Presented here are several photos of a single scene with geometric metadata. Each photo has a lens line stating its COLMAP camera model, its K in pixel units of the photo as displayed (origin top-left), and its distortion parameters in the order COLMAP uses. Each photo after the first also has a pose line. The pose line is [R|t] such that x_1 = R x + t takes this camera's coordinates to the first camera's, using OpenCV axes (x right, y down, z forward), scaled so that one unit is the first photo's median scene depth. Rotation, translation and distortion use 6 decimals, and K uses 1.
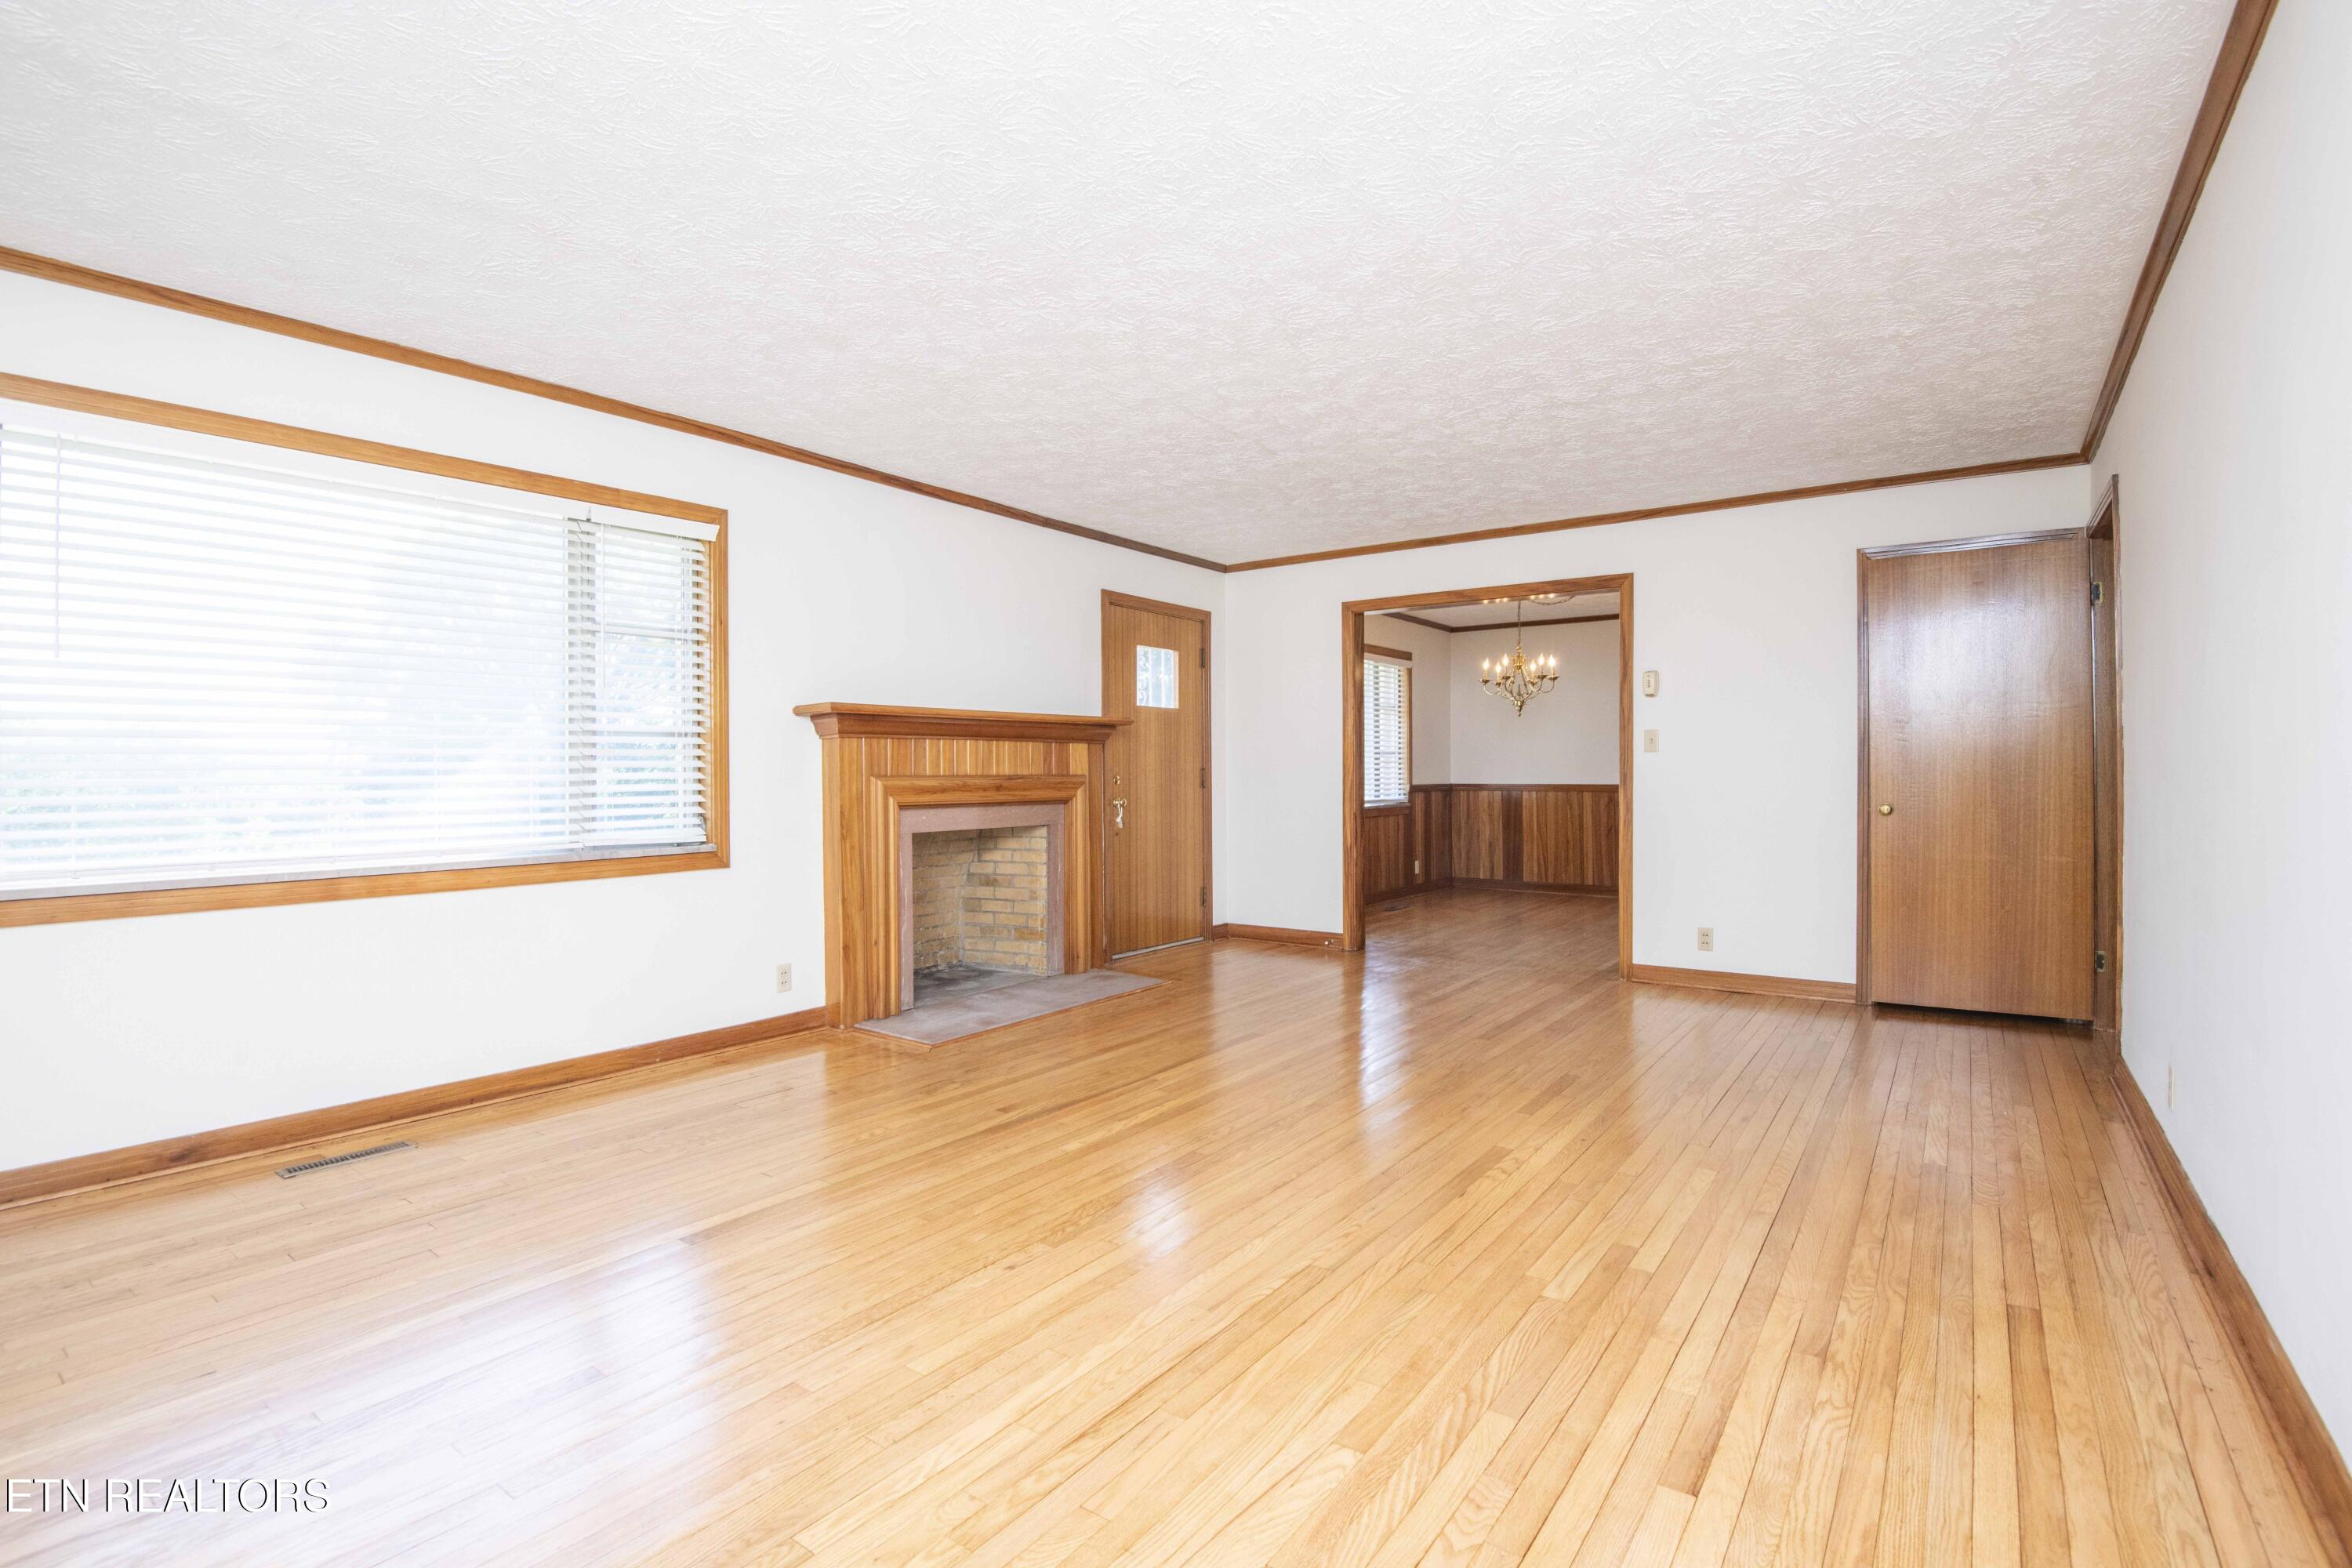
lens RADIAL K [[1090.2, 0, 1179.7], [0, 1090.2, 771.8], [0, 0, 1]] dist [-0.017345, -0.011626]
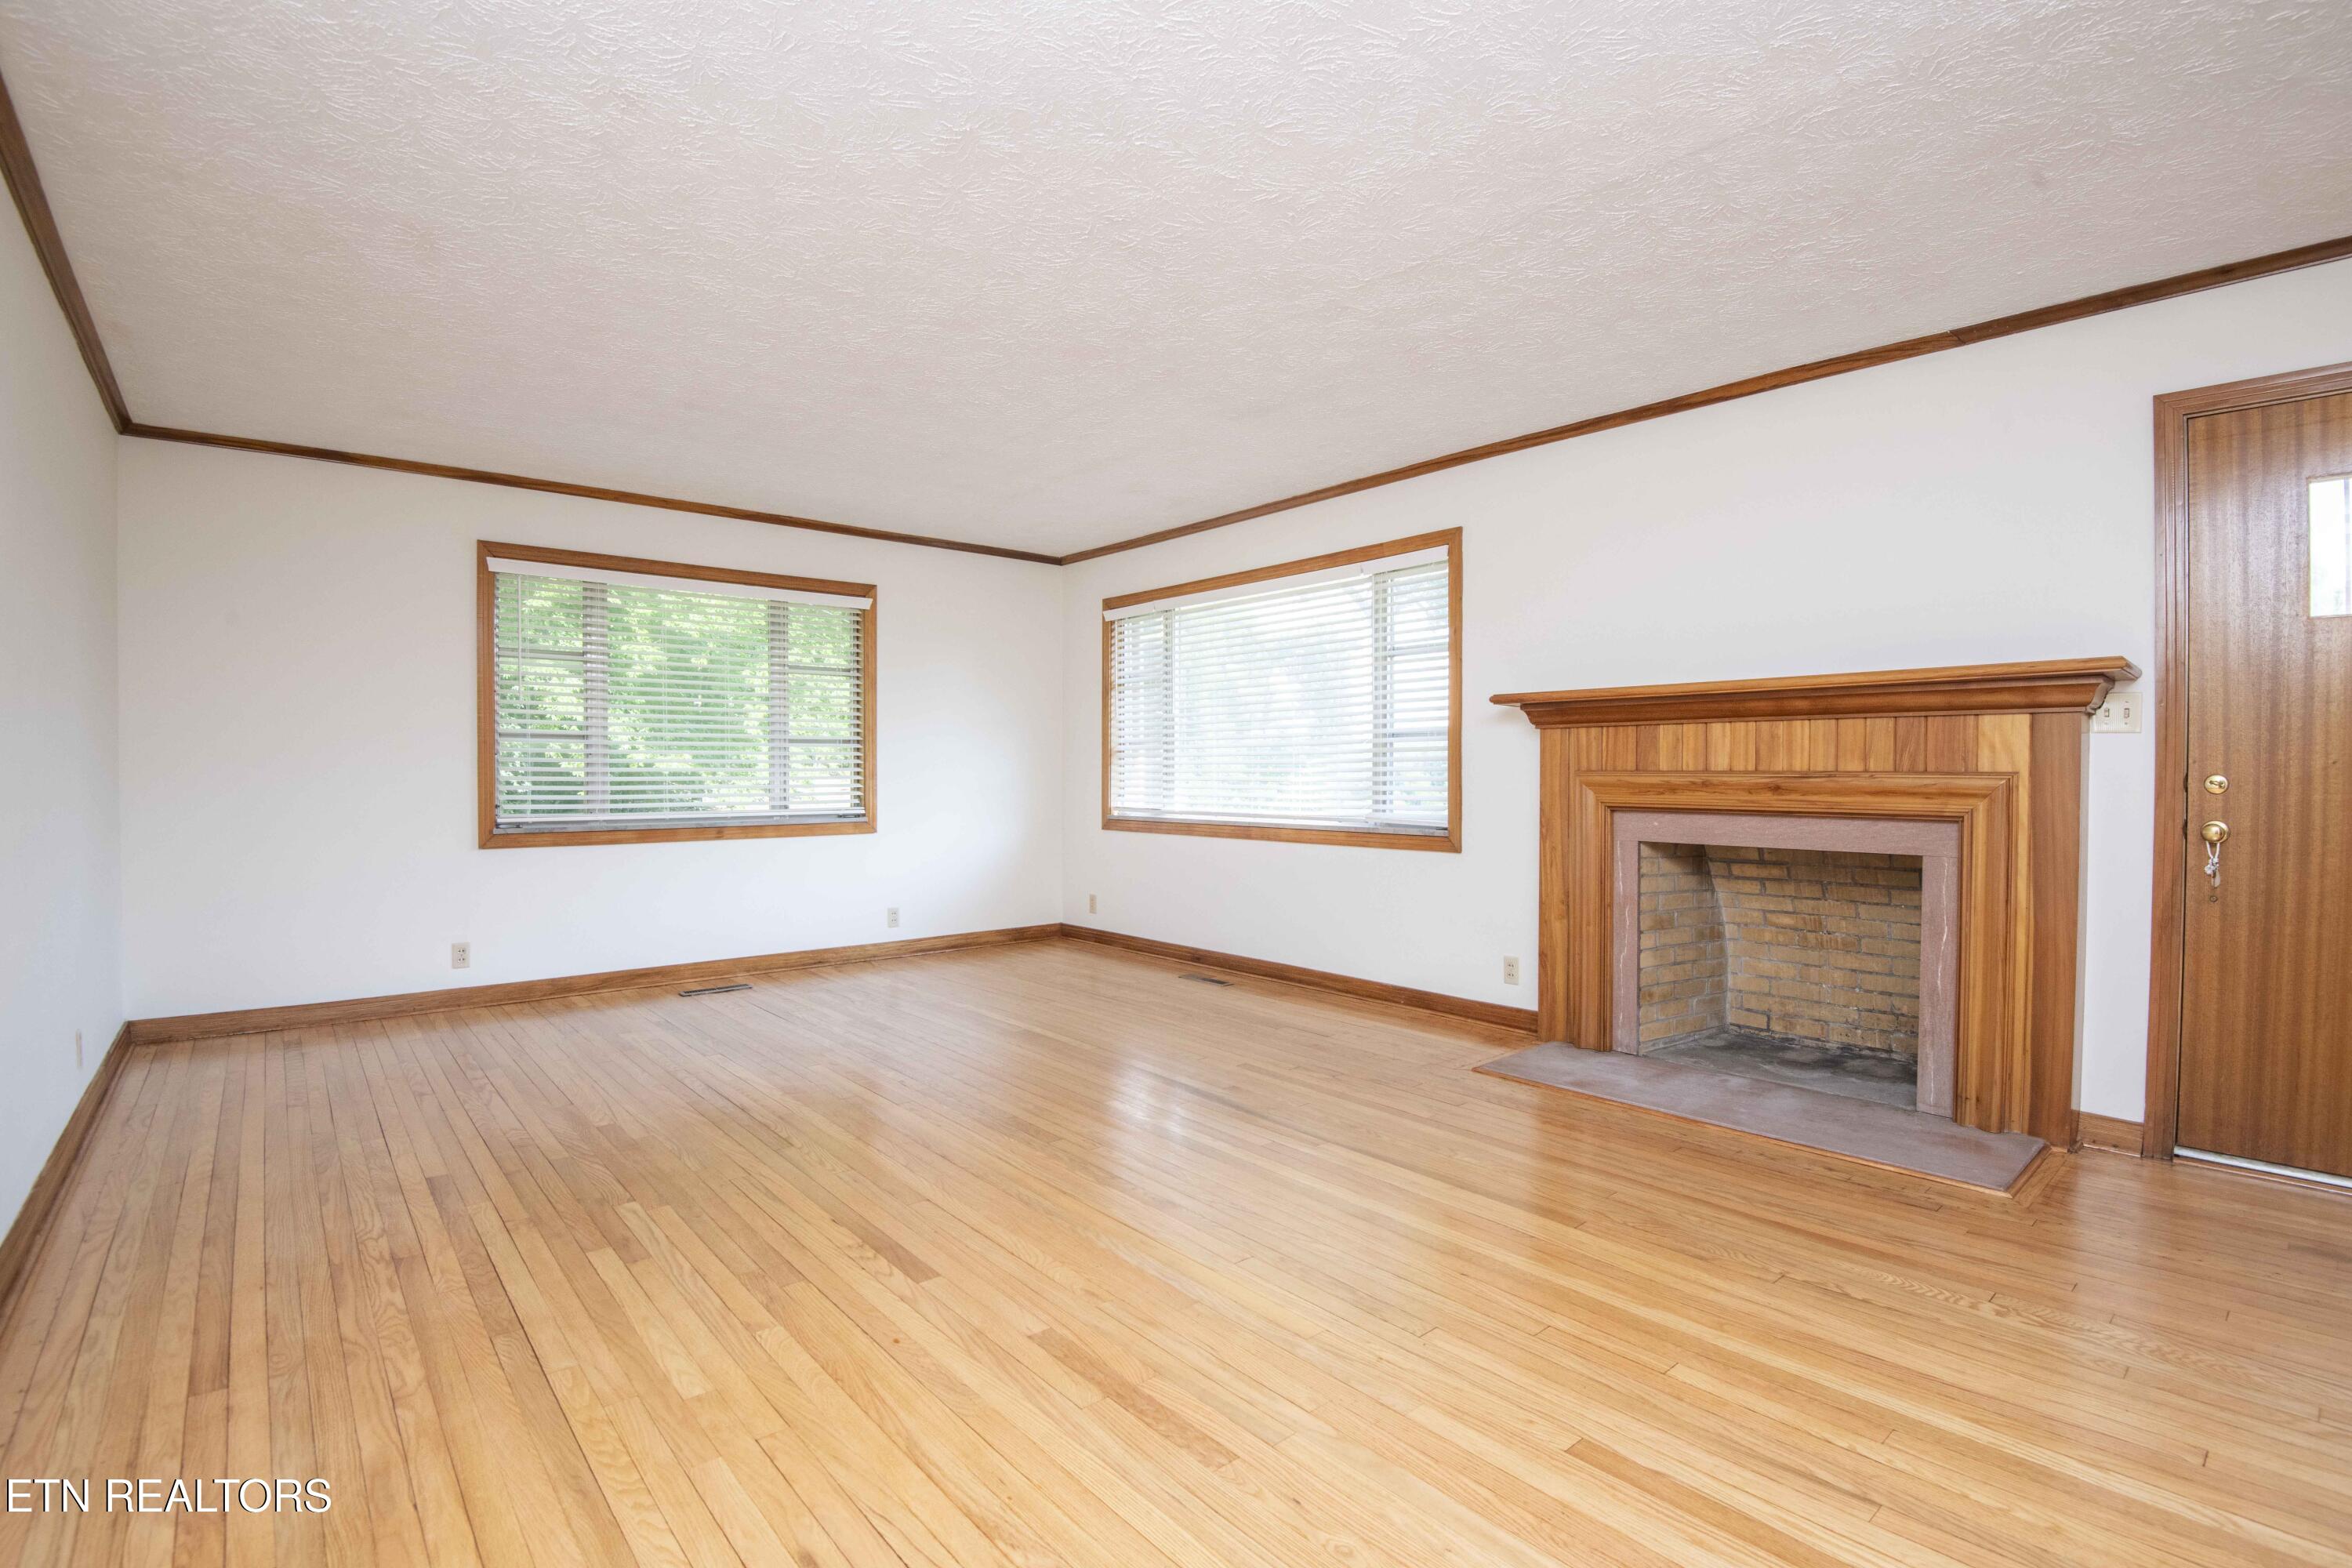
lens RADIAL K [[1090.2, 0, 1183.3], [0, 1090.2, 783.2], [0, 0, 1]] dist [-0.017345, -0.011626]
pose [[-0.228472, 0.021886, -0.973304, 0.849166], [0.002551, 0.999757, 0.021882, -0.007589], [0.973547, 0.002516, -0.228472, 1.165628]]
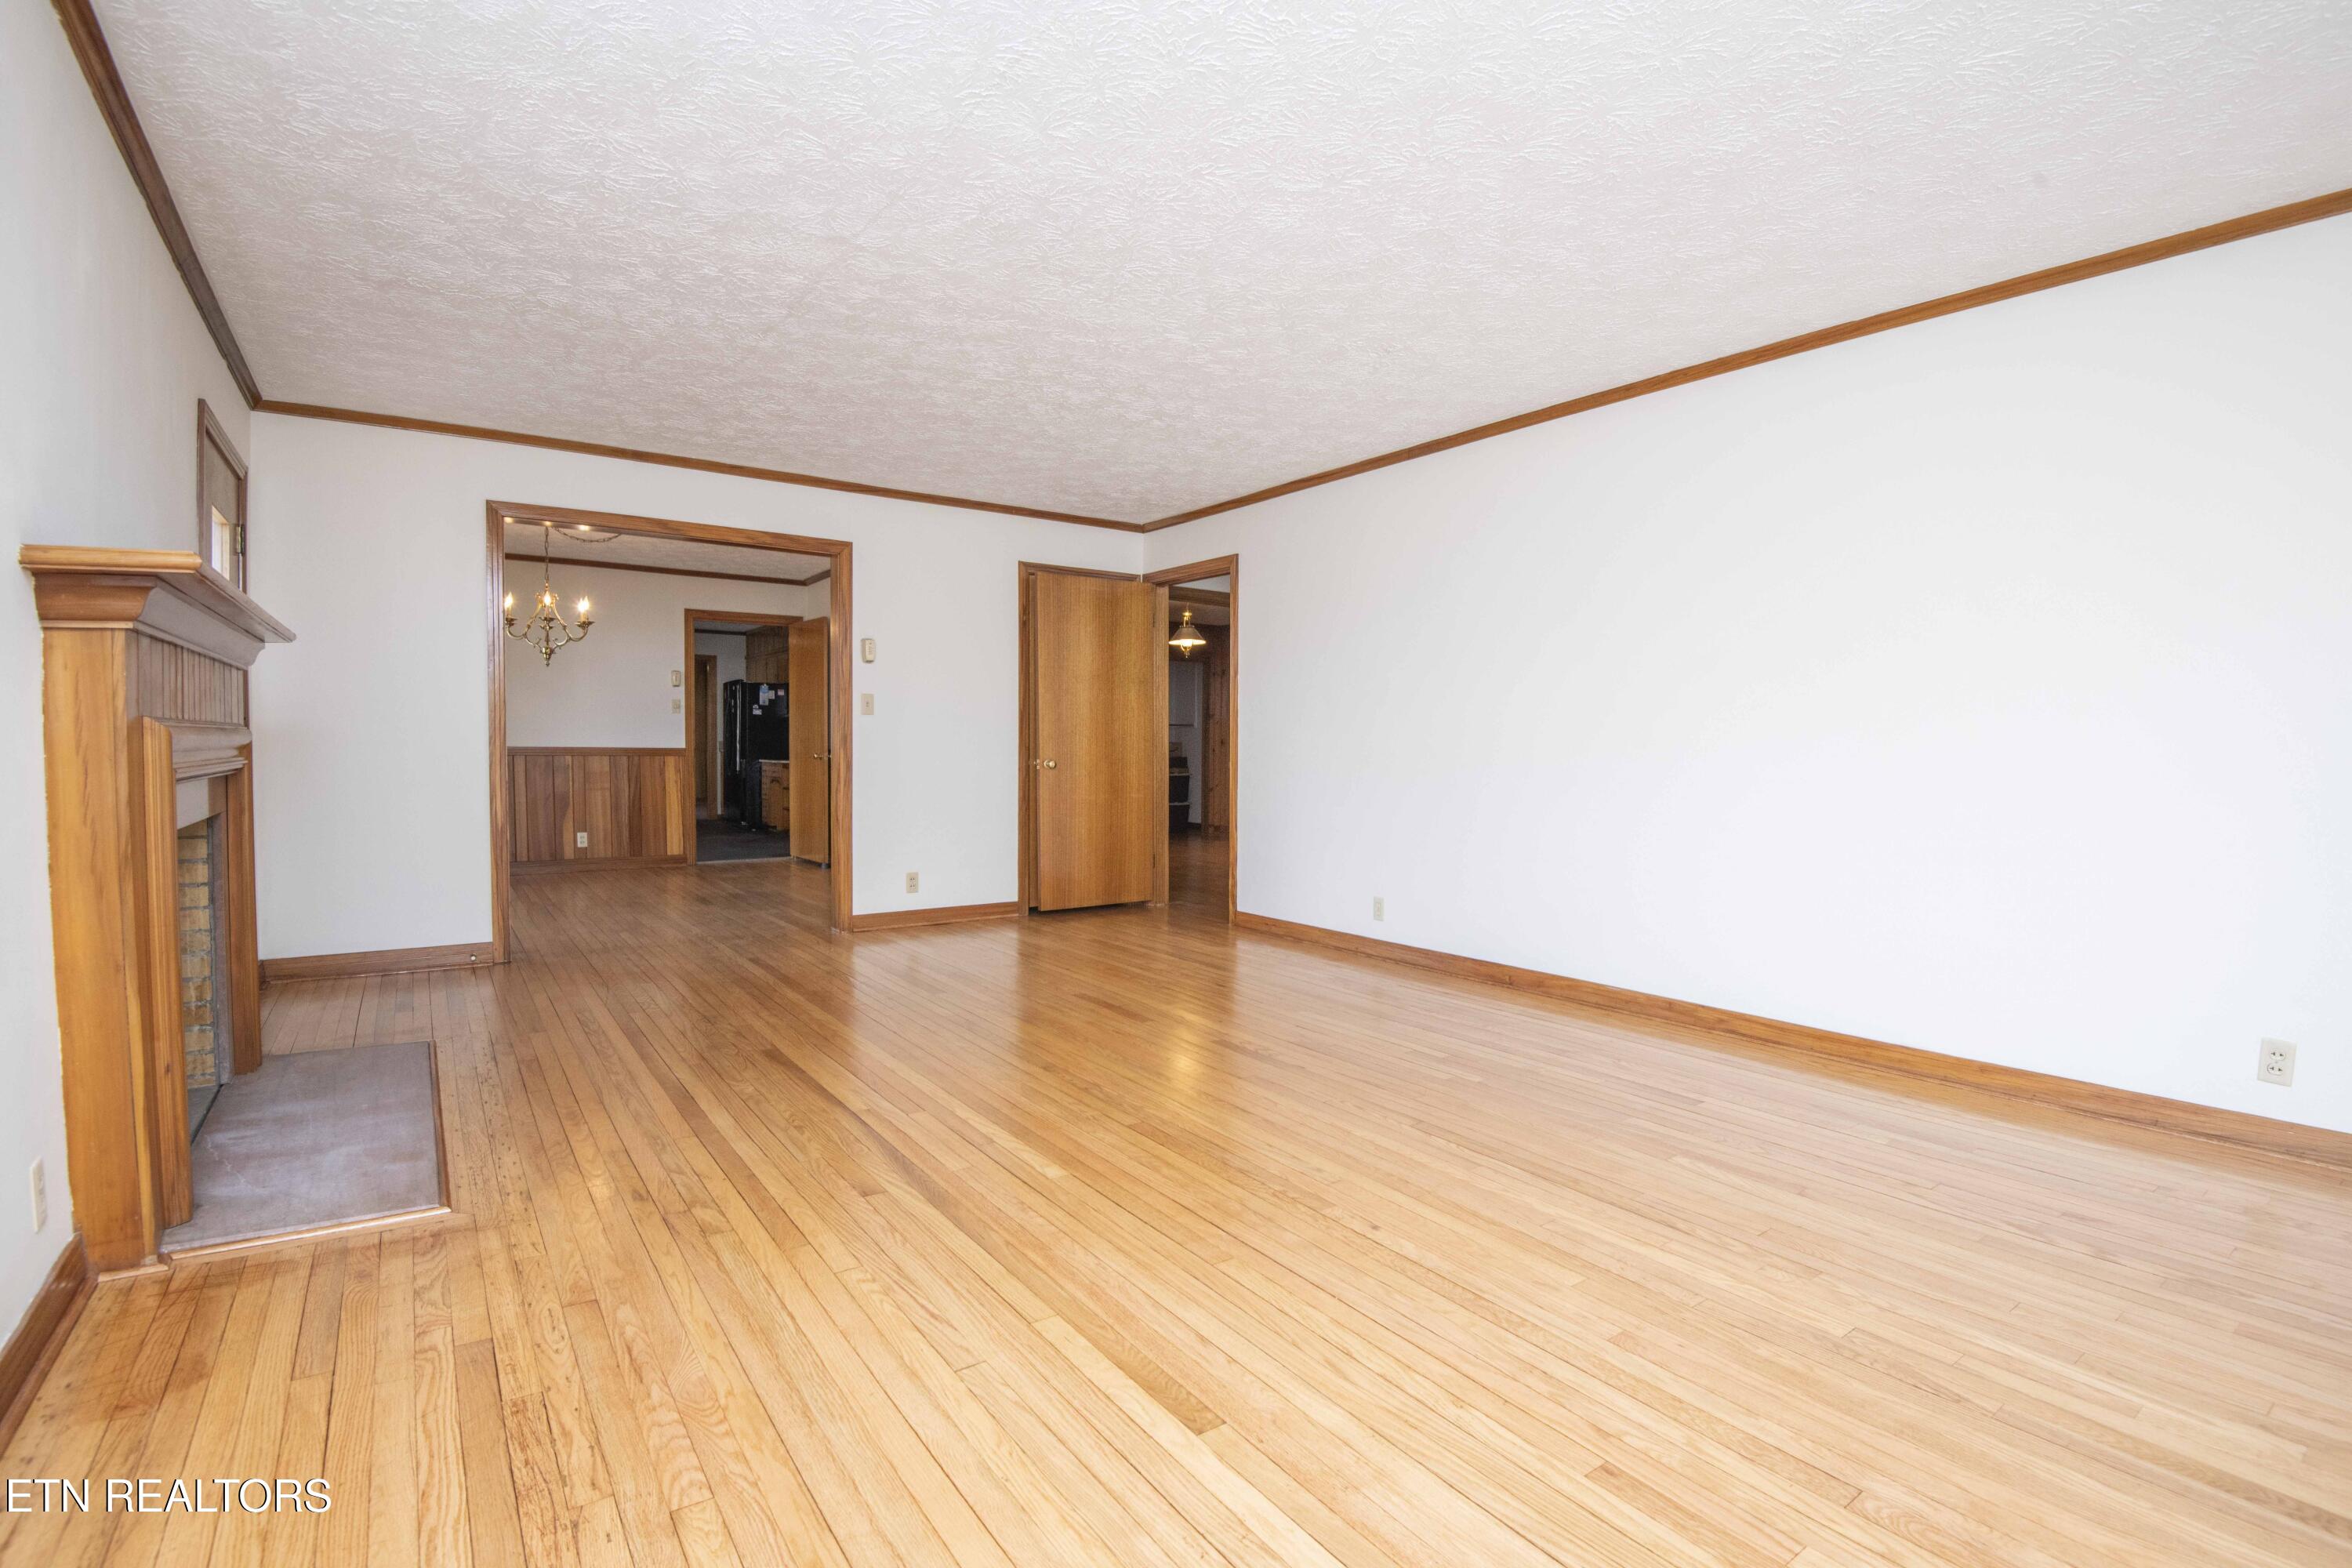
lens RADIAL K [[1090.2, 0, 1193.0], [0, 1090.2, 773.8], [0, 0, 1]] dist [-0.017345, -0.011626]
pose [[0.311386, -0.019257, 0.950088, -0.750451], [-0.011836, 0.999638, 0.024141, 0.015954], [-0.950210, -0.018762, 0.311045, 0.568005]]
